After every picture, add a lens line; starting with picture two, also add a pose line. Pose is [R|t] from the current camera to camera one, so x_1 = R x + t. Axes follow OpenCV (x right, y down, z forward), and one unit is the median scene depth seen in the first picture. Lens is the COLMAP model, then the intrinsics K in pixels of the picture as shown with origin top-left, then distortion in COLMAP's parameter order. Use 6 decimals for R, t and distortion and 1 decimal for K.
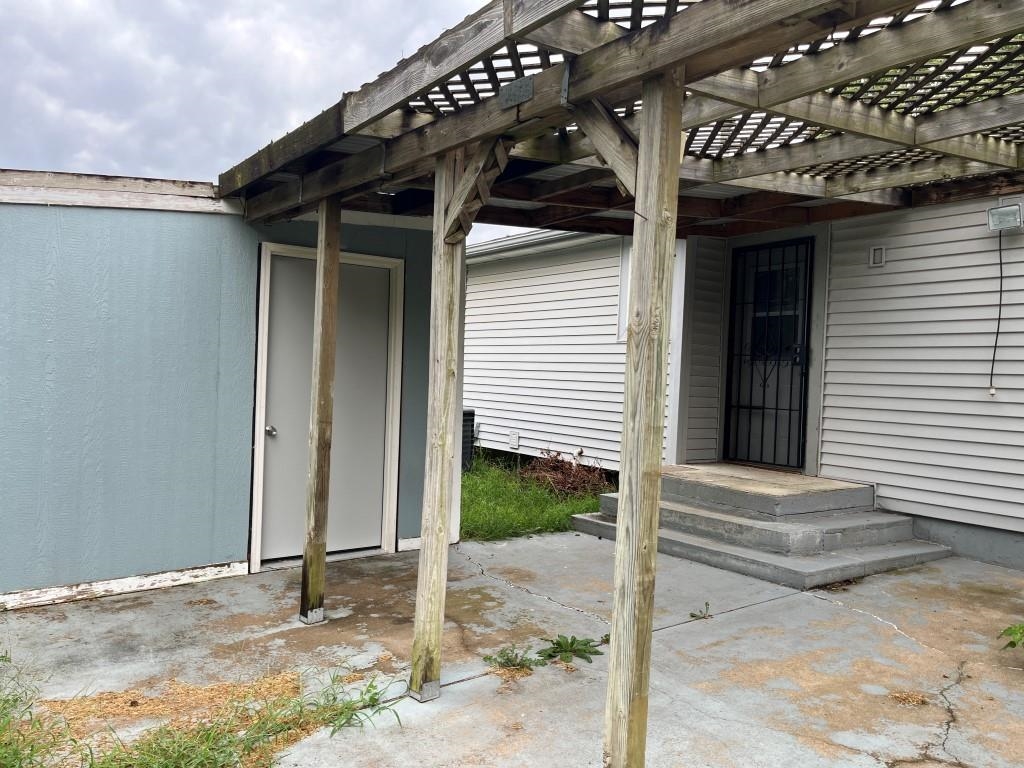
lens RADIAL K [[754.8, 0, 516.7], [0, 754.8, 404.2], [0, 0, 1]] dist [0.054356, -0.067135]
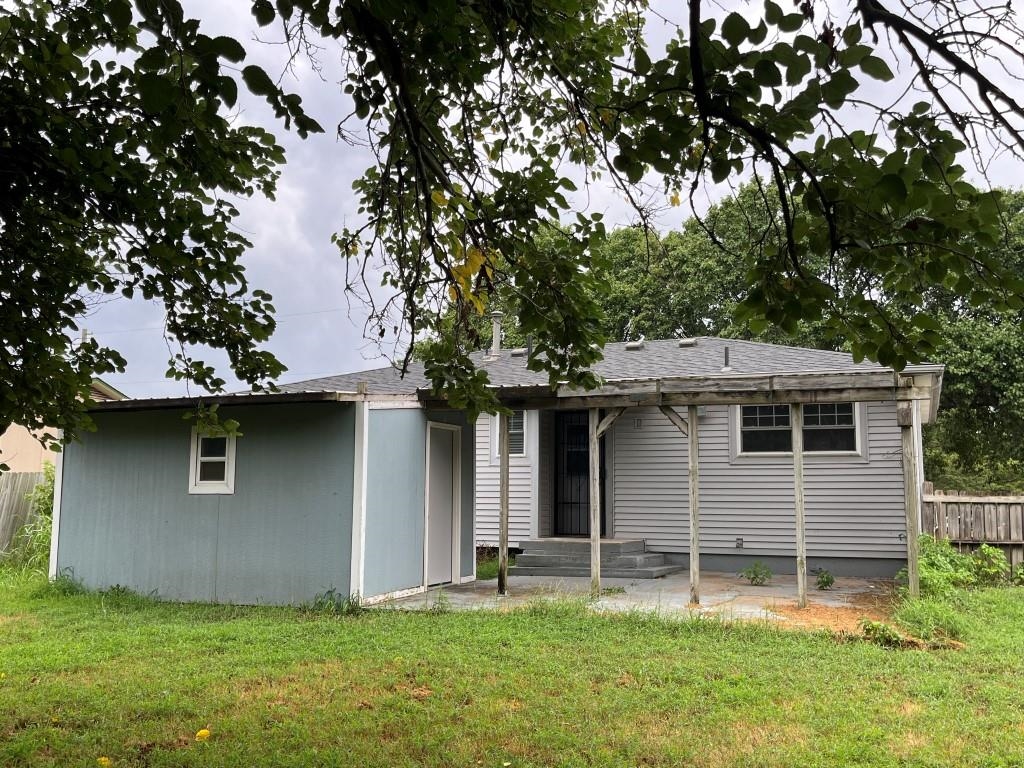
lens RADIAL K [[961.1, 0, 512.0], [0, 961.1, 384.0], [0, 0, 1]] dist [0.002339, 0.000735]
pose [[0.852745, 0.034429, 0.521192, -1.120447], [0.043757, 0.989609, -0.136965, 0.034529], [-0.520492, 0.139602, 0.842377, -0.954559]]
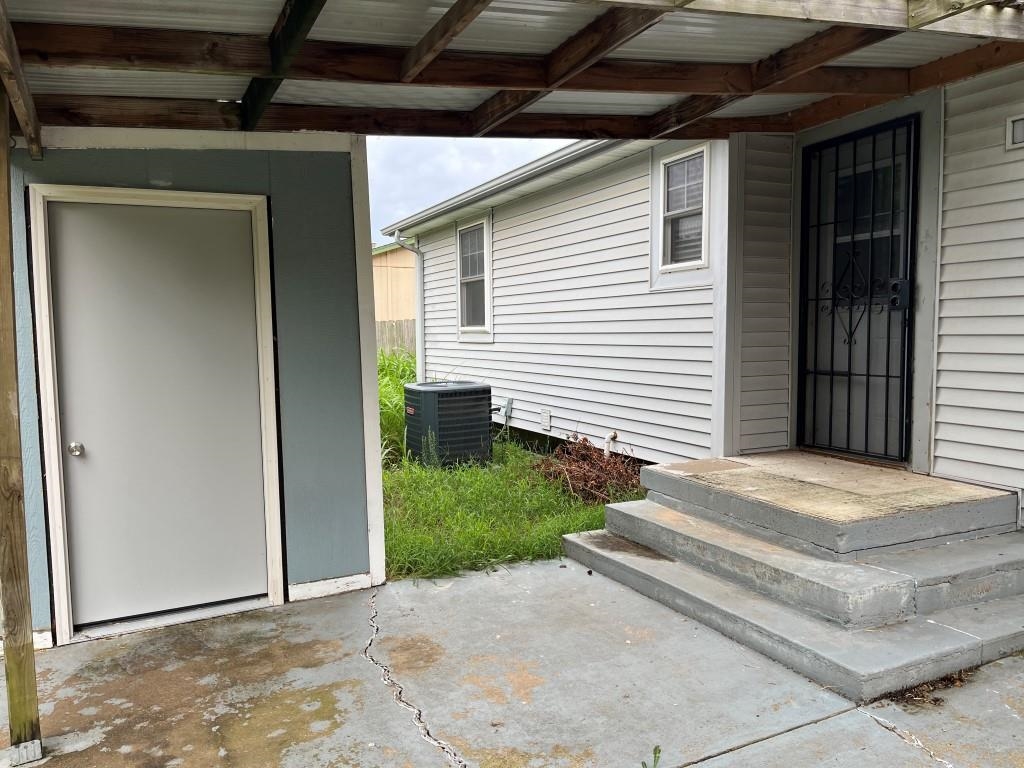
lens RADIAL K [[754.8, 0, 516.7], [0, 754.8, 404.2], [0, 0, 1]] dist [0.054356, -0.067135]
pose [[0.981351, -0.034288, -0.189143, 0.178706], [0.045447, 0.997453, 0.054979, -0.022550], [0.186776, -0.062550, 0.980409, 0.293706]]
